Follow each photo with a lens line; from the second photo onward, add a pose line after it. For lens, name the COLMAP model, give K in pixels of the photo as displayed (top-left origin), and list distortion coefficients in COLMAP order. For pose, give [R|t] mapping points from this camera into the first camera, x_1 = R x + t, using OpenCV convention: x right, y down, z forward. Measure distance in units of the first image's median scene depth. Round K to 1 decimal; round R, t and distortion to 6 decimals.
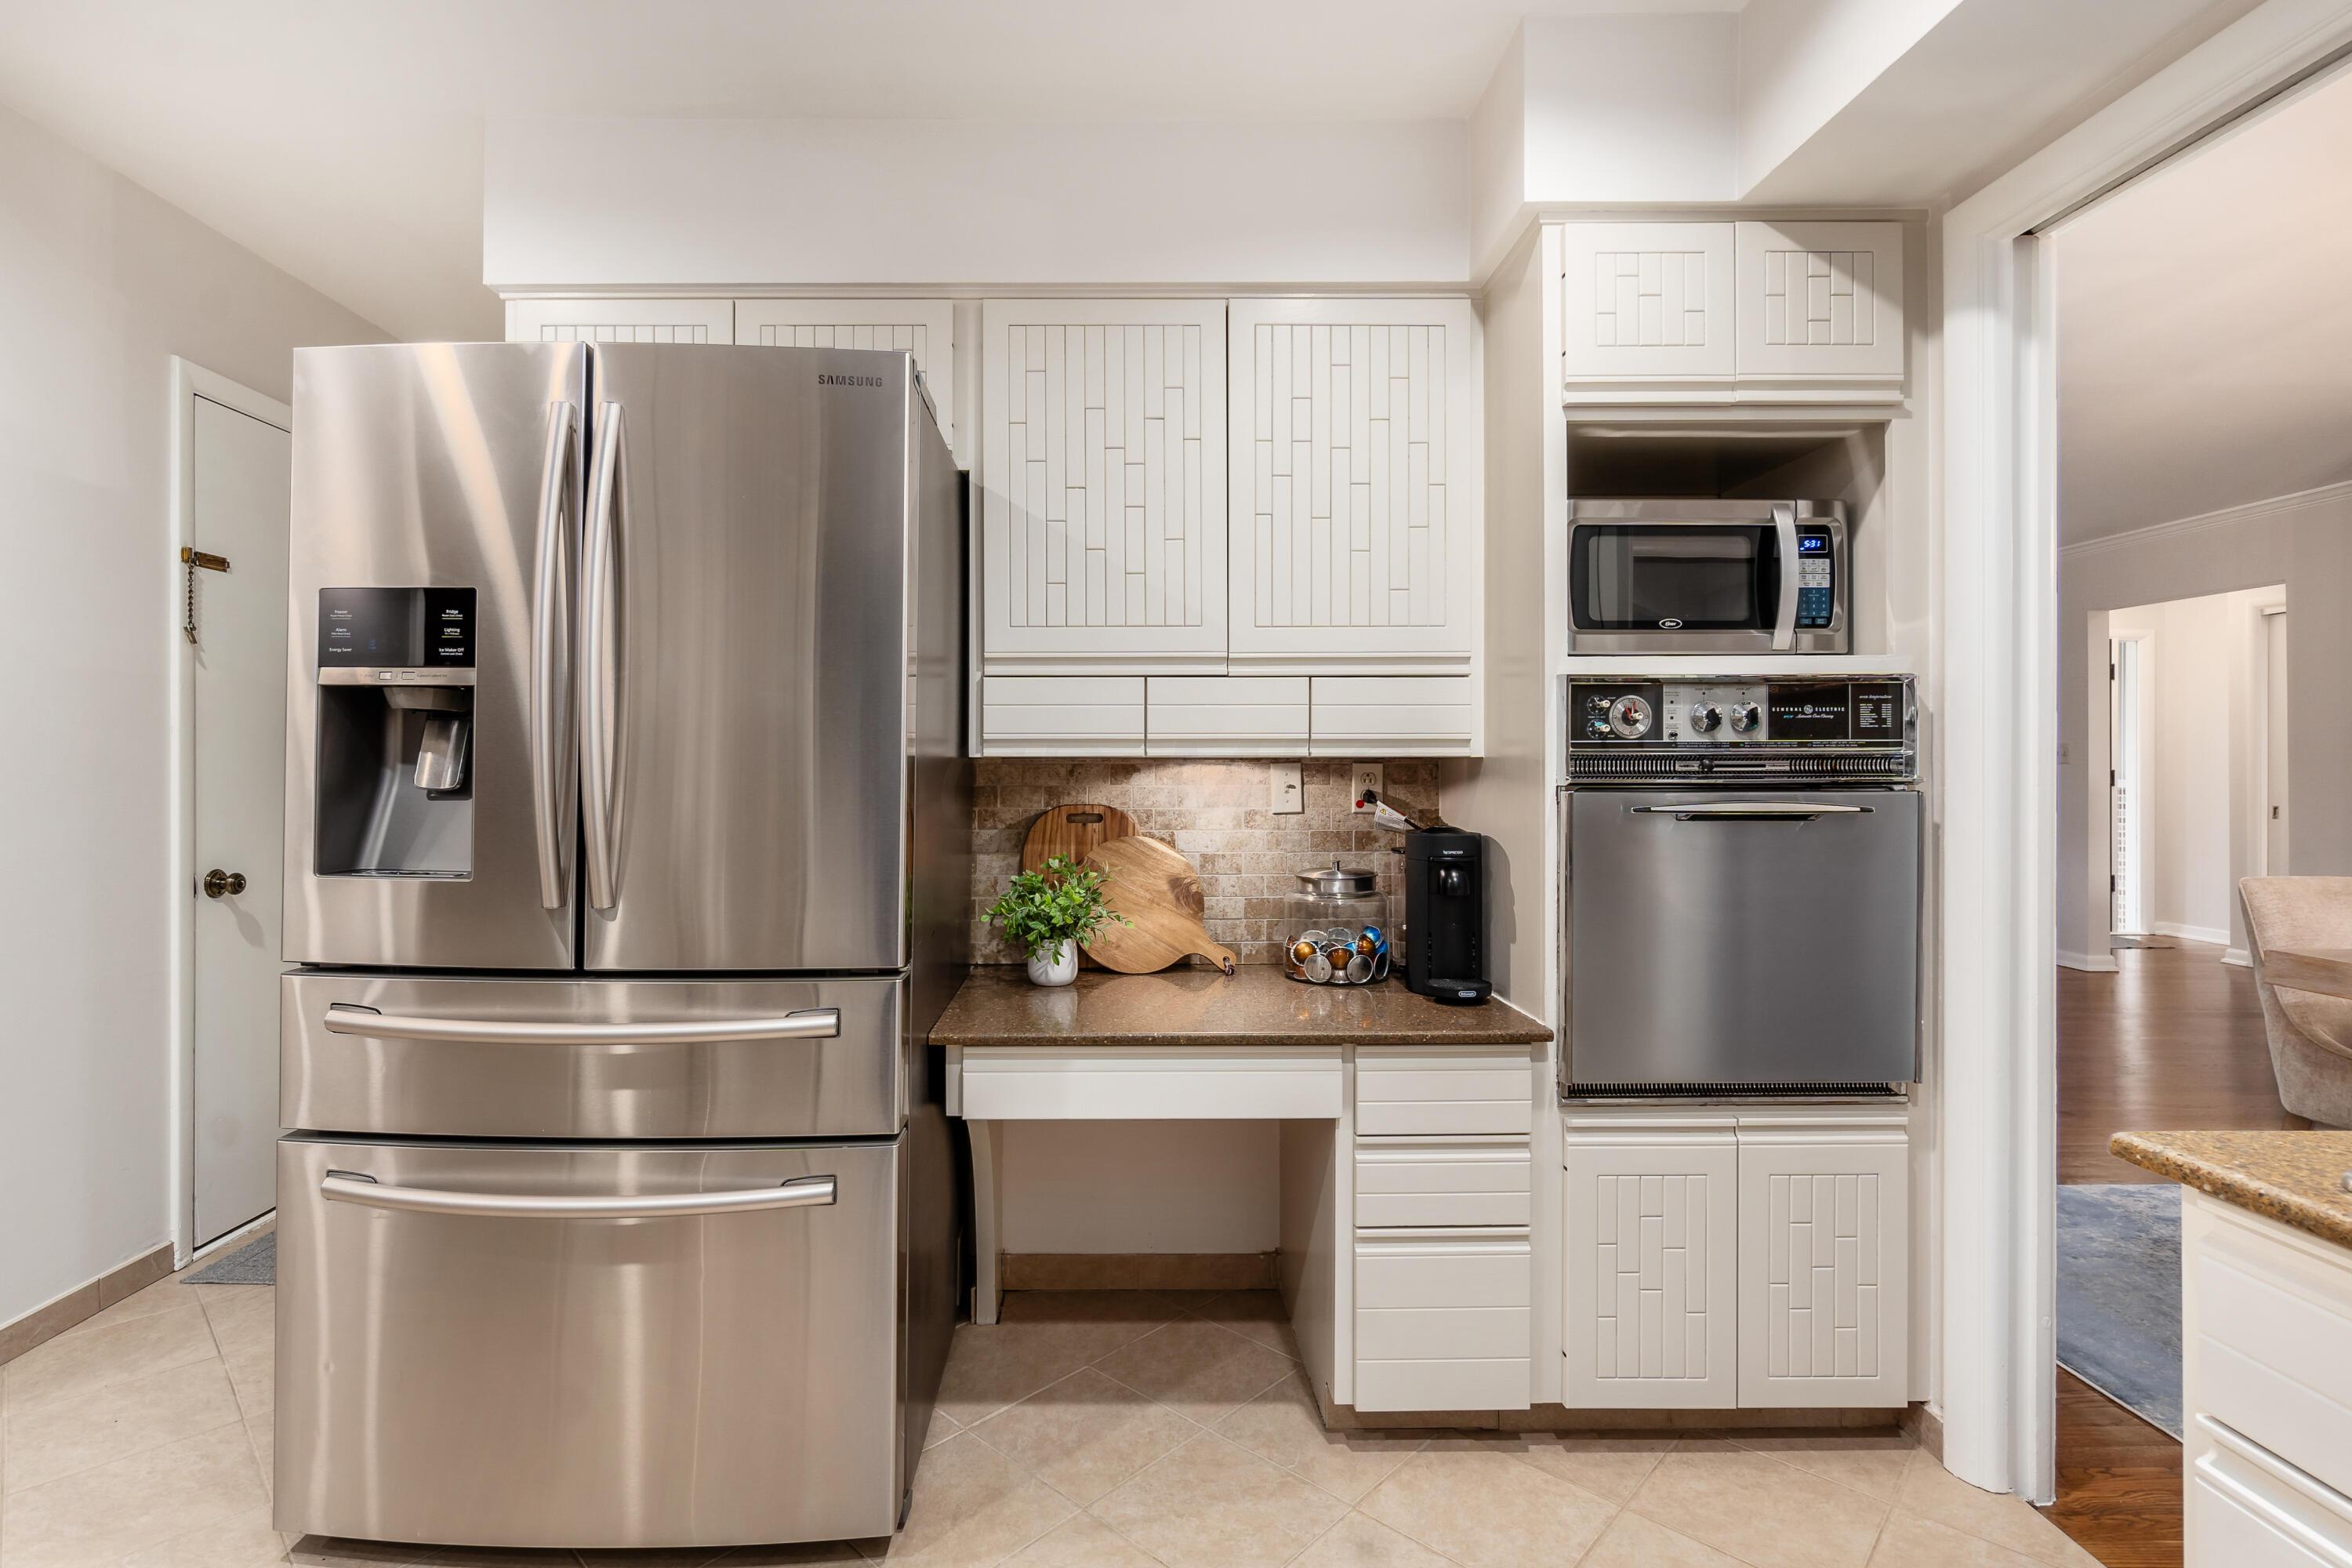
lens RADIAL K [[1118.5, 0, 1170.9], [0, 1118.5, 766.9], [0, 0, 1]] dist [-0.003517, 0.000063]
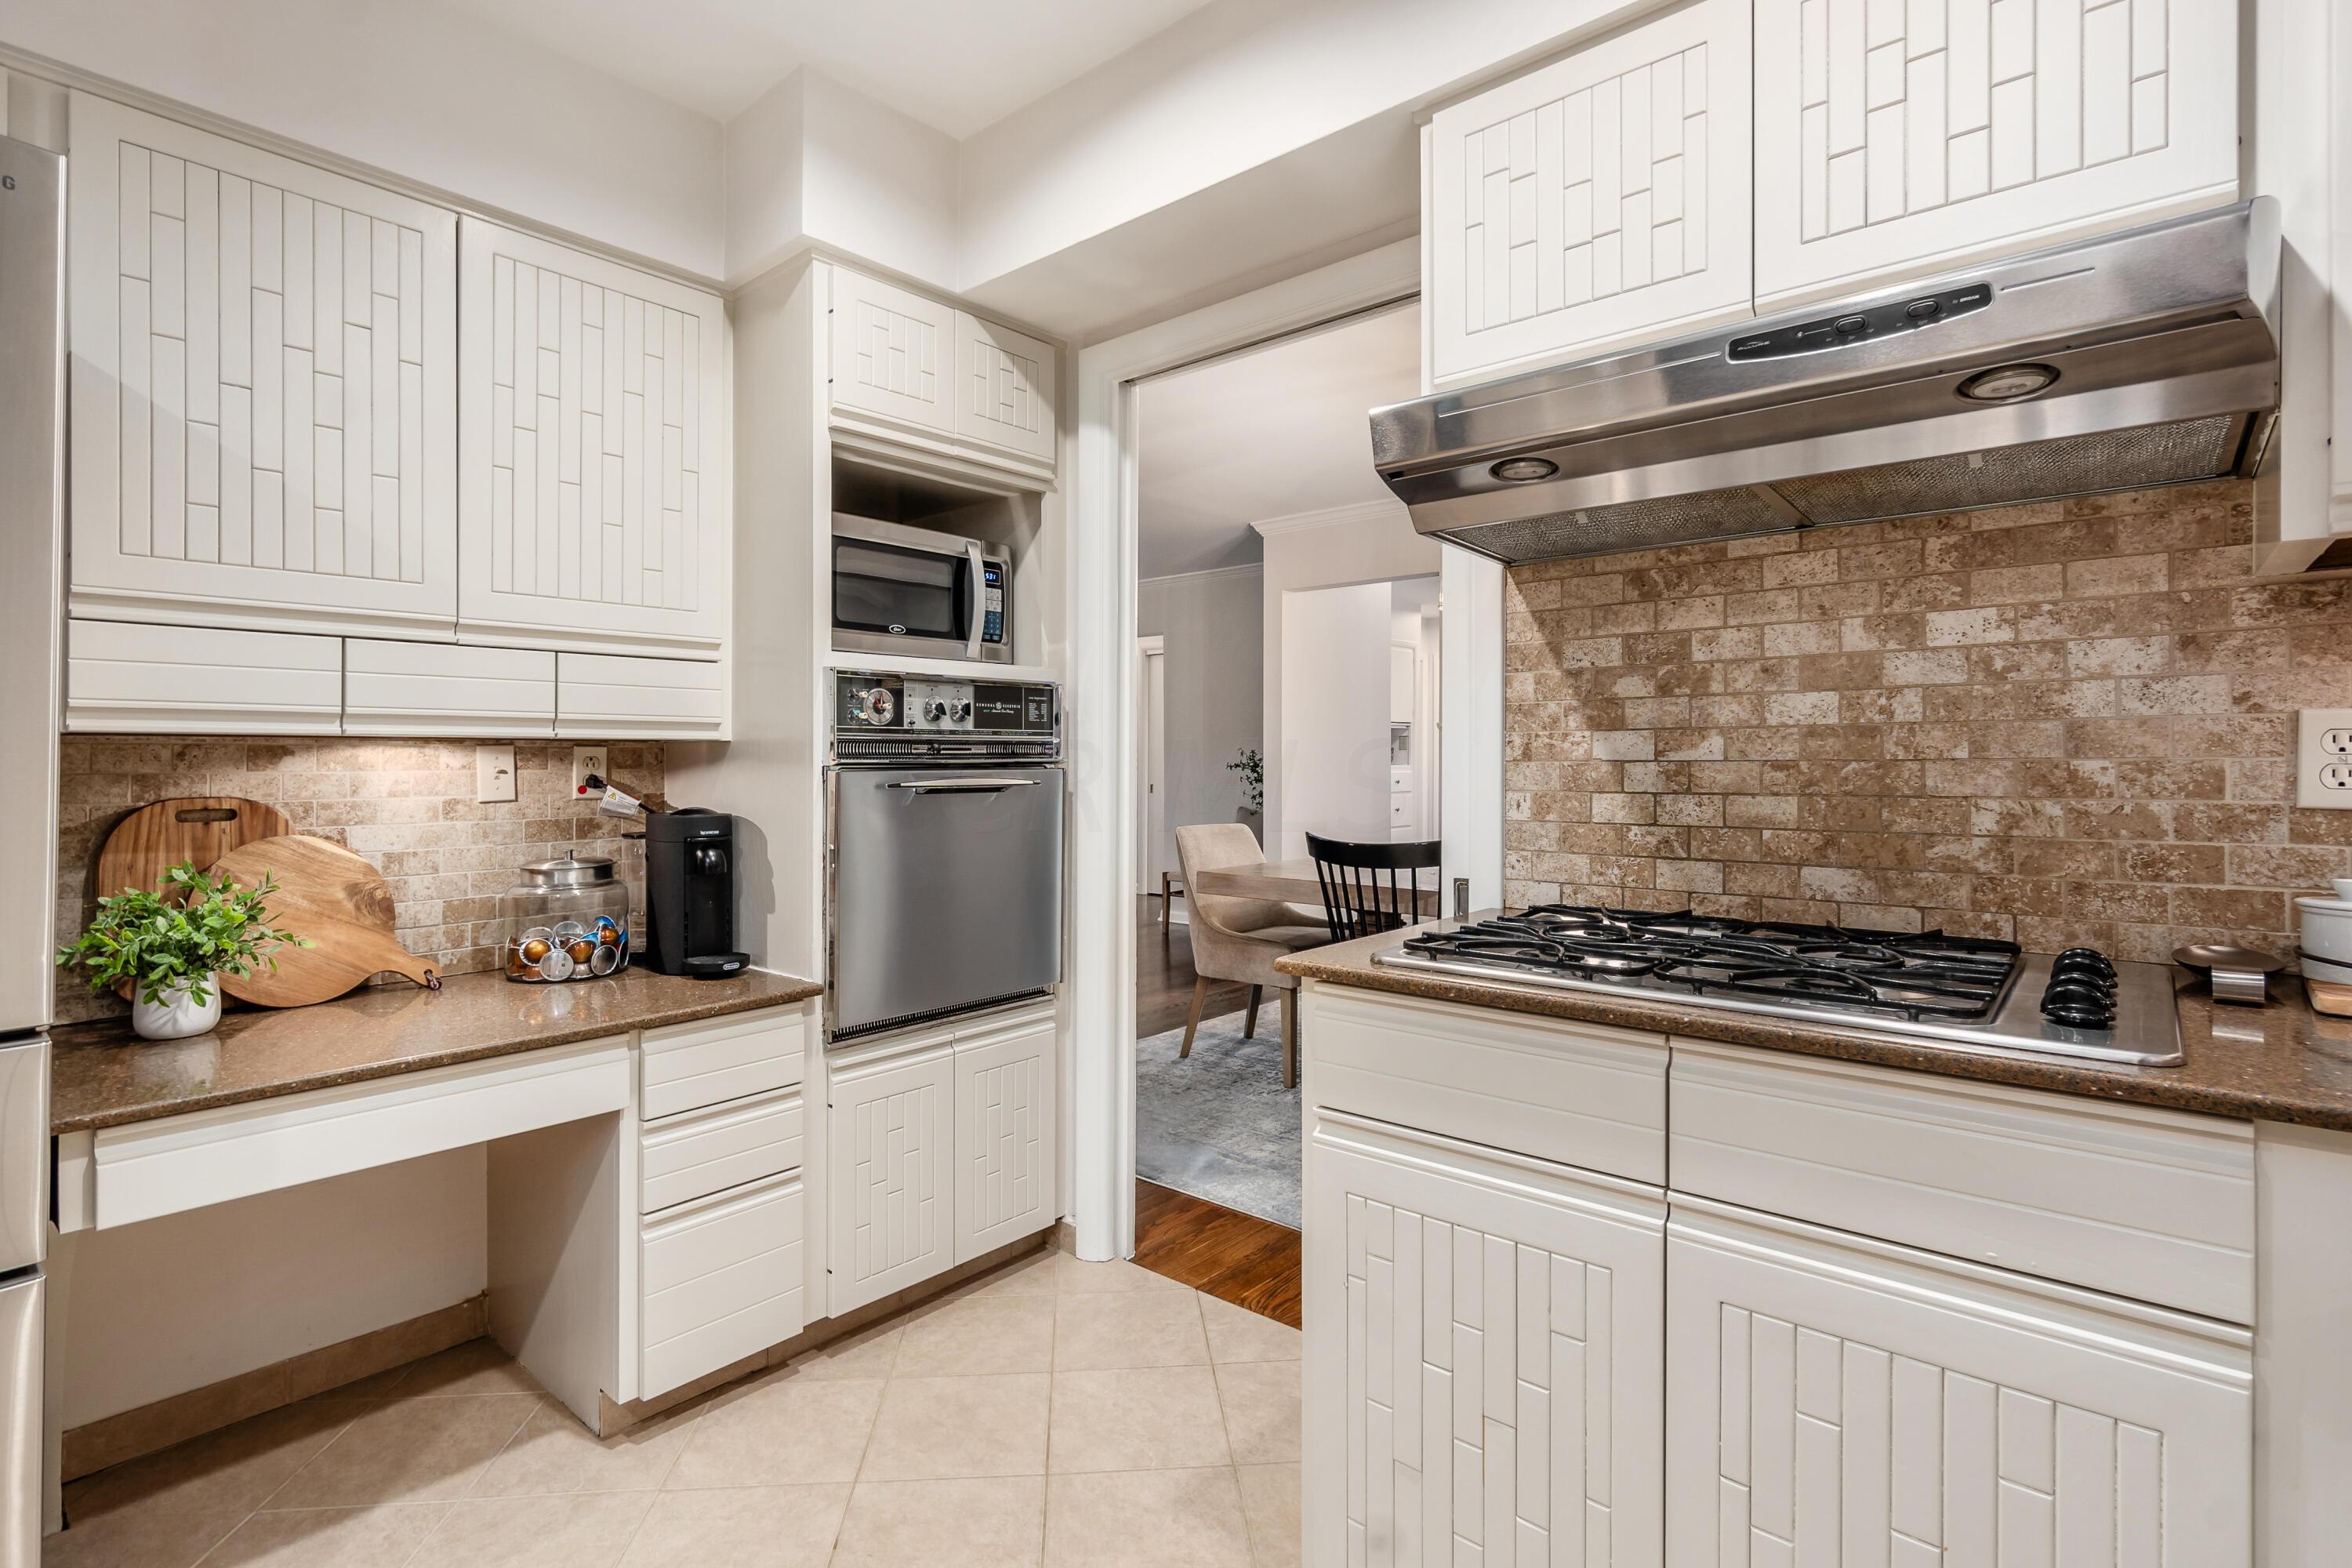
lens RADIAL K [[1121.3, 0, 1175.9], [0, 1121.3, 771.9], [0, 0, 1]] dist [-0.000772, 0.000139]
pose [[0.654623, -0.008535, 0.755907, -0.257315], [0.003102, 0.999958, 0.008604, 0.013657], [-0.755949, -0.003287, 0.654622, -0.000933]]
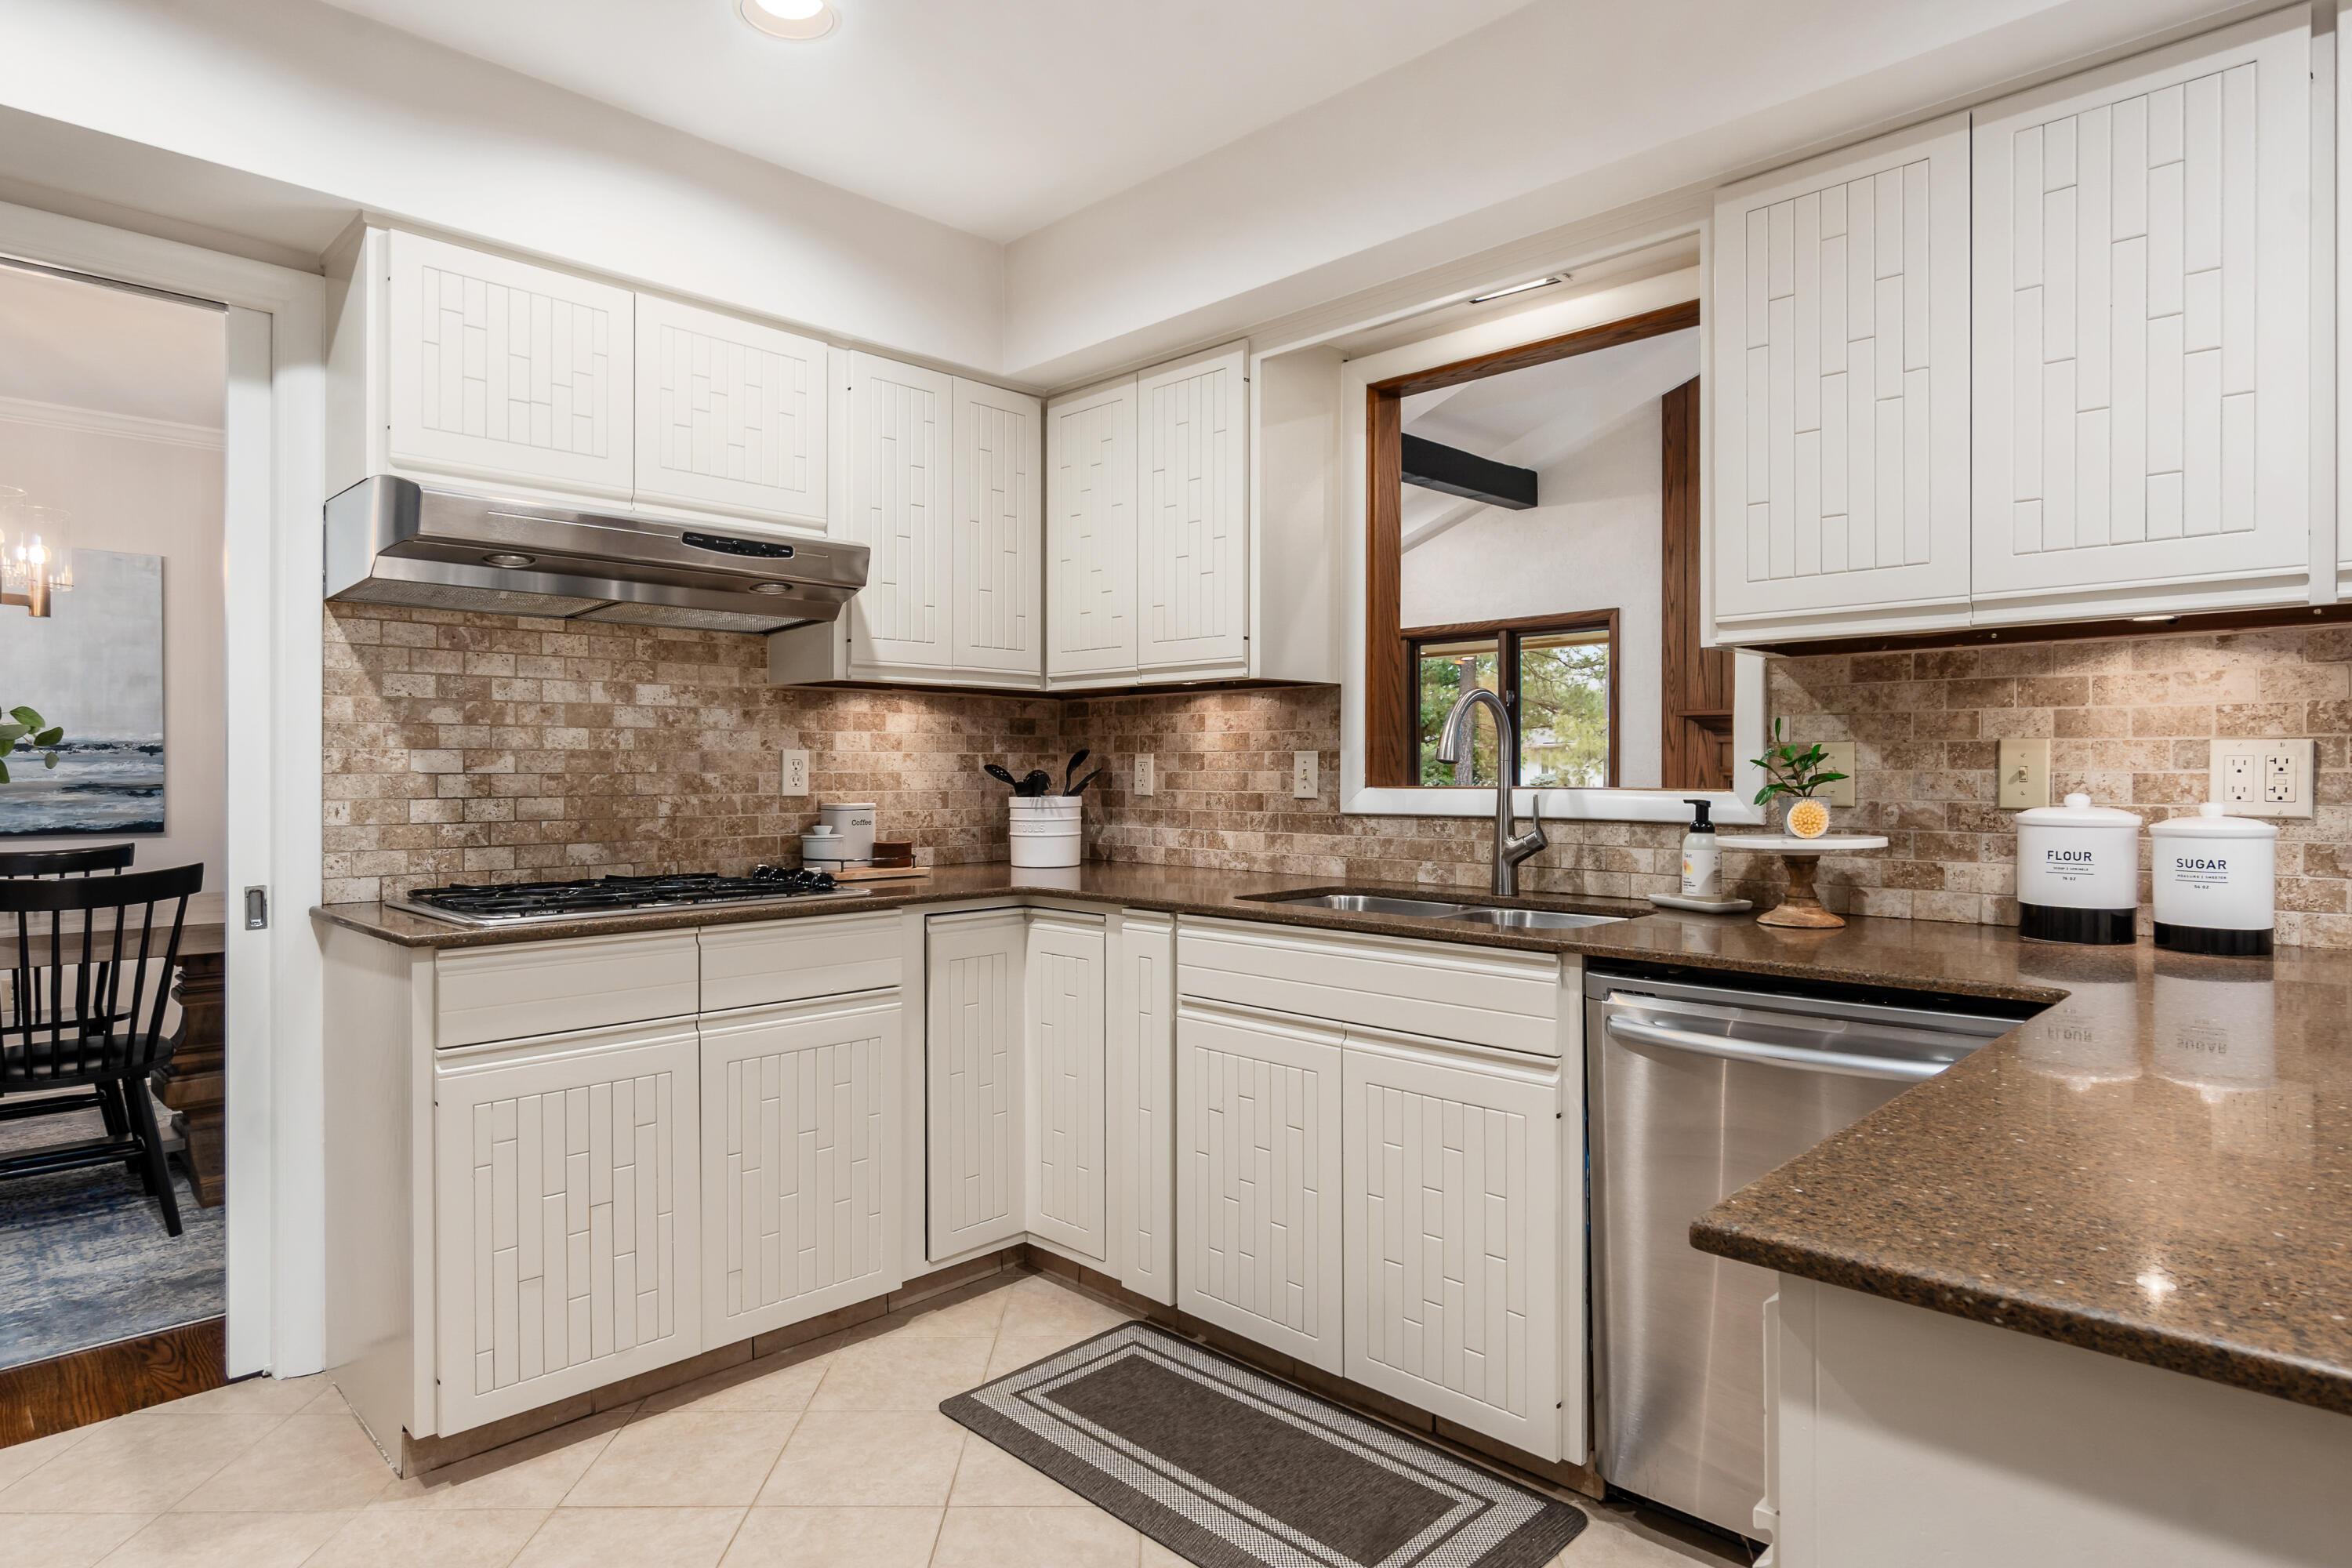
lens RADIAL K [[1283.6, 0, 1181.1], [0, 1283.6, 894.0], [0, 0, 1]] dist [-0.003862, 0.001311]
pose [[-0.717303, -0.064849, 0.693737, -0.823266], [0.001469, 0.995516, 0.094577, 0.013536], [-0.696760, 0.068860, -0.713991, 0.758535]]
